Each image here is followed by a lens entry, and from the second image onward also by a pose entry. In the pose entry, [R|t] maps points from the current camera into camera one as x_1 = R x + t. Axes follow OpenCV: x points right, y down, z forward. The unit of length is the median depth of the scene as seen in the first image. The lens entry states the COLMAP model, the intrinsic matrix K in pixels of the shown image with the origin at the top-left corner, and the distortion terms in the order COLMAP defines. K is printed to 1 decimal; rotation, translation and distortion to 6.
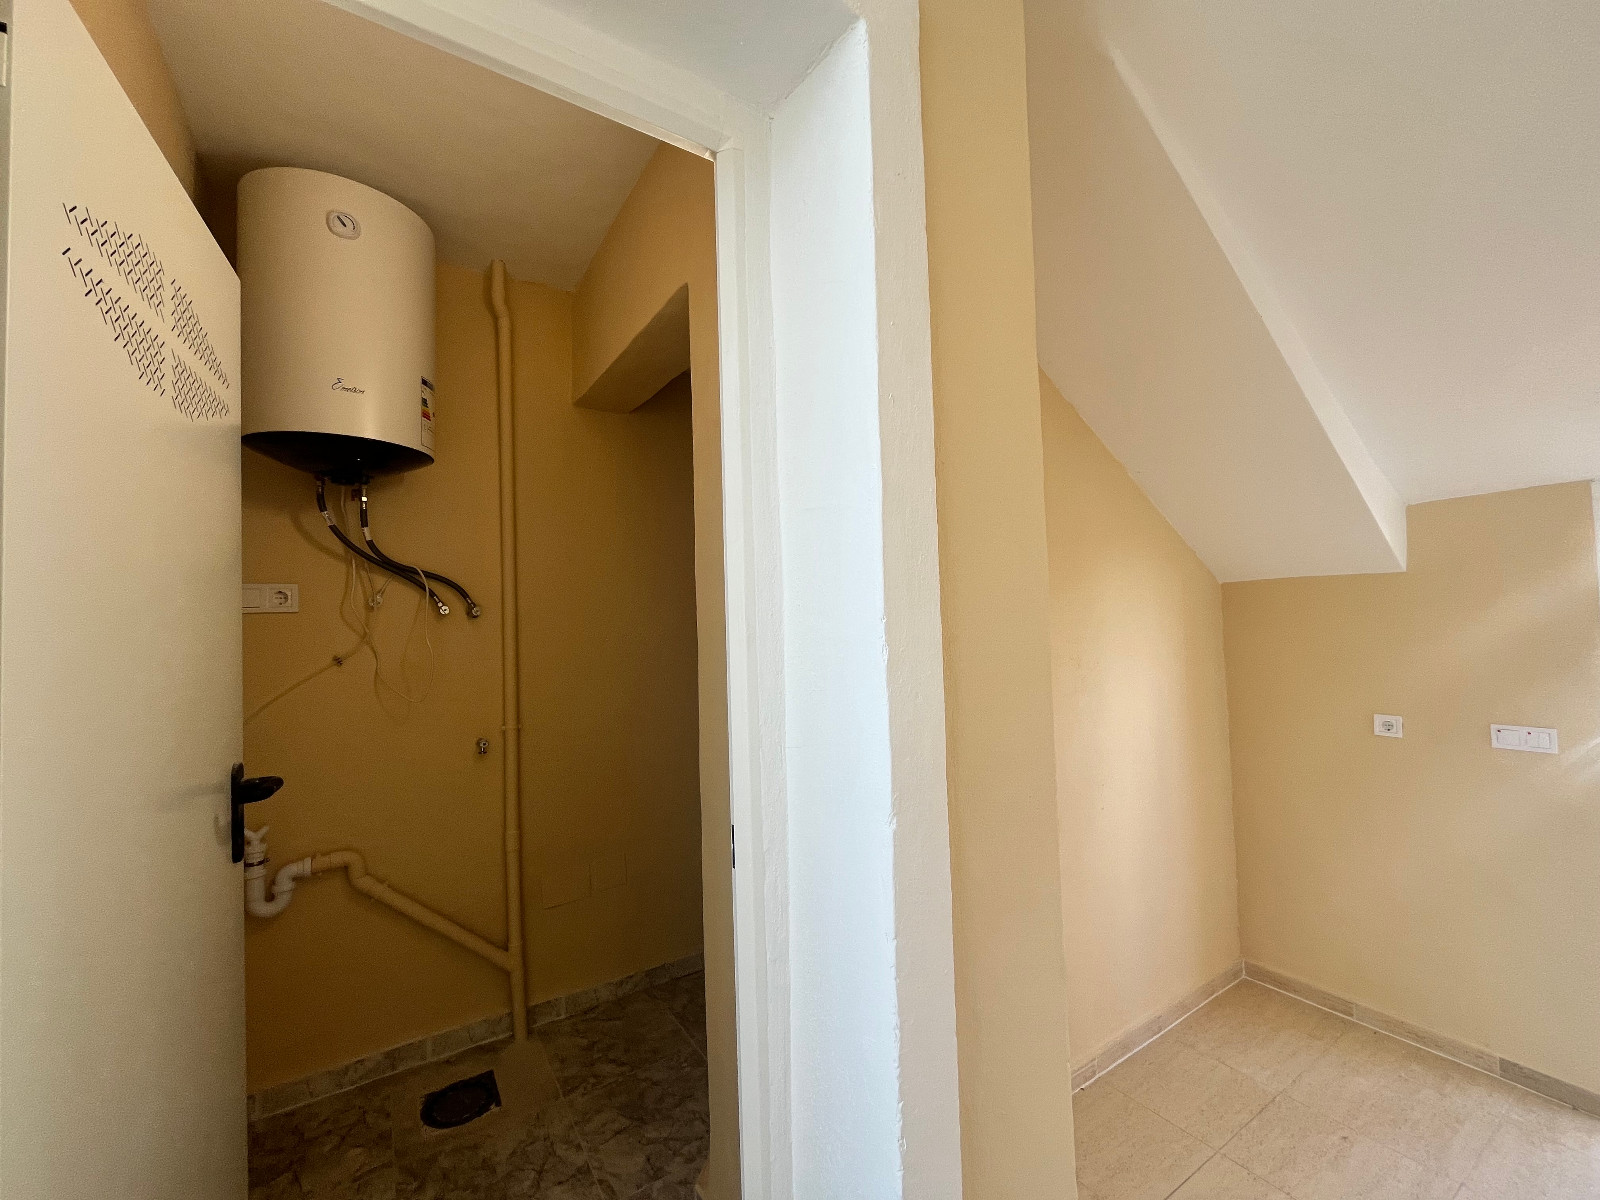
lens RADIAL K [[650.8, 0, 799.3], [0, 650.8, 600.8], [0, 0, 1]] dist [-0.000928, -0.001096]
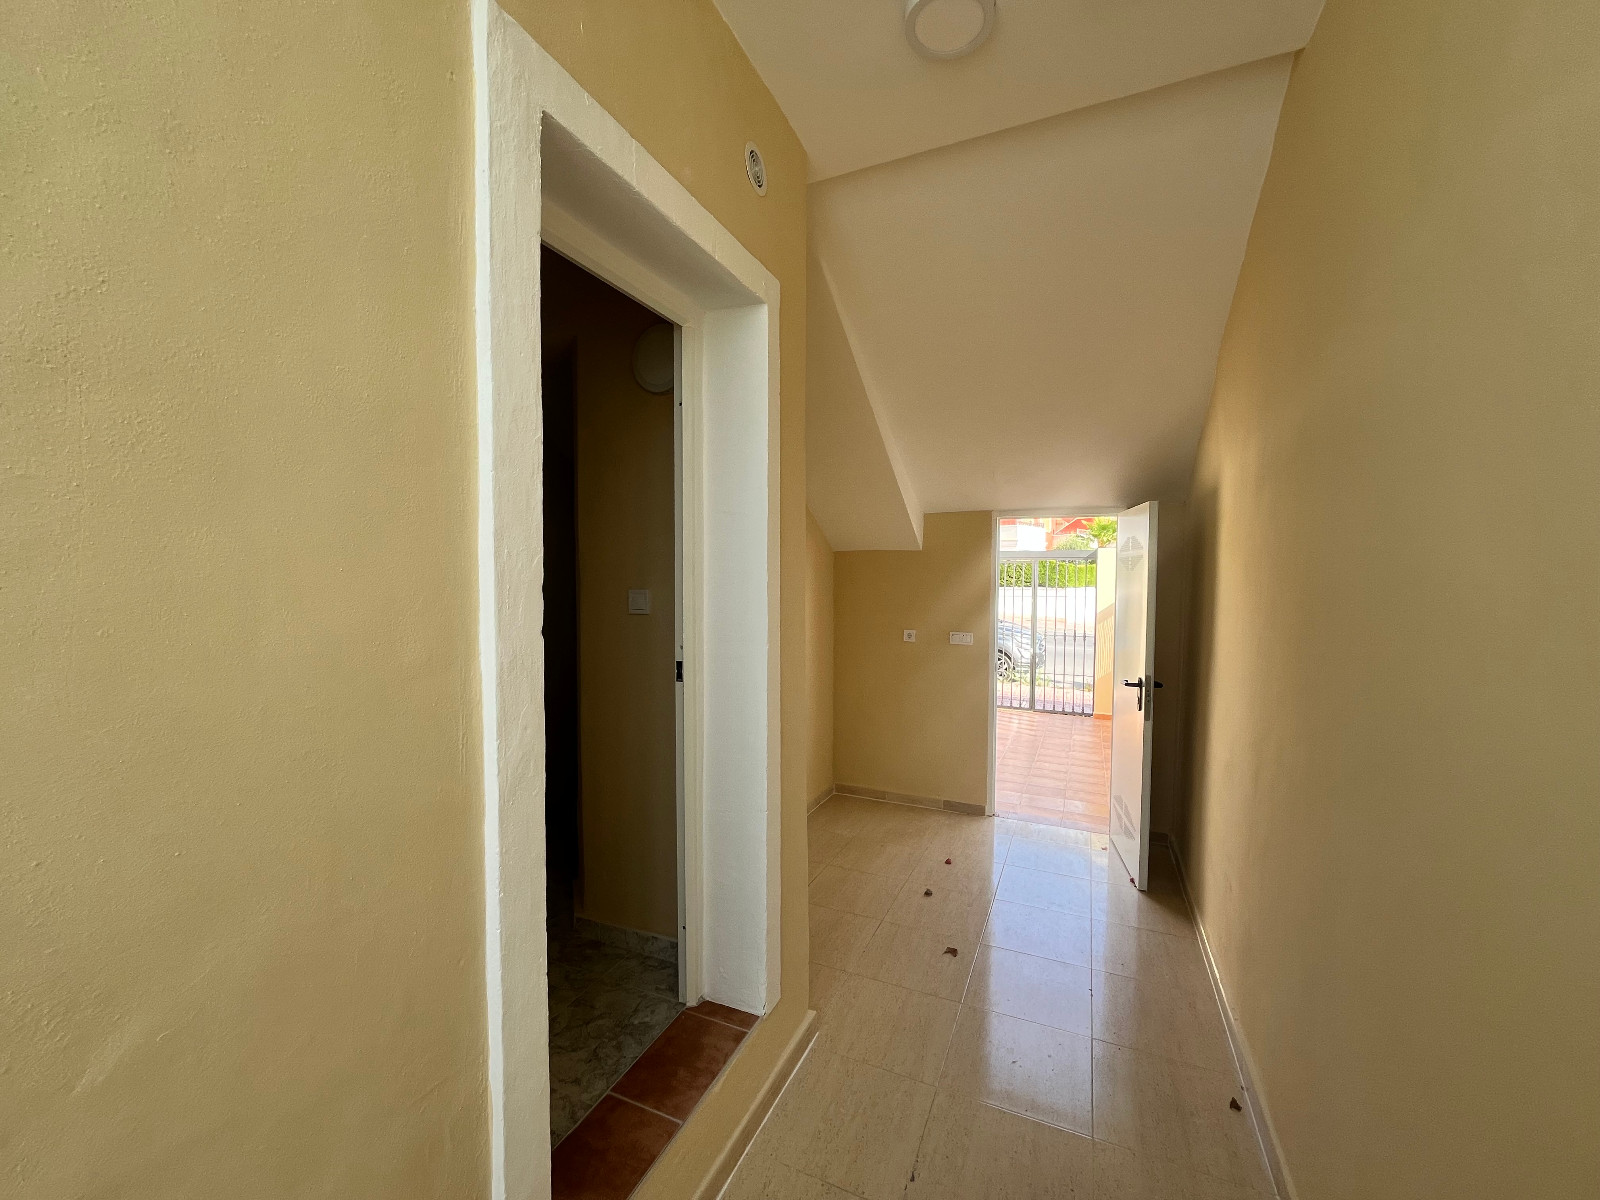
lens RADIAL K [[650.8, 0, 799.3], [0, 650.8, 600.8], [0, 0, 1]] dist [-0.000928, -0.001096]
pose [[0.840389, 0.008306, 0.541920, -0.324207], [-0.047682, 0.997139, 0.058660, 0.005874], [-0.539883, -0.075137, 0.838380, -0.334300]]
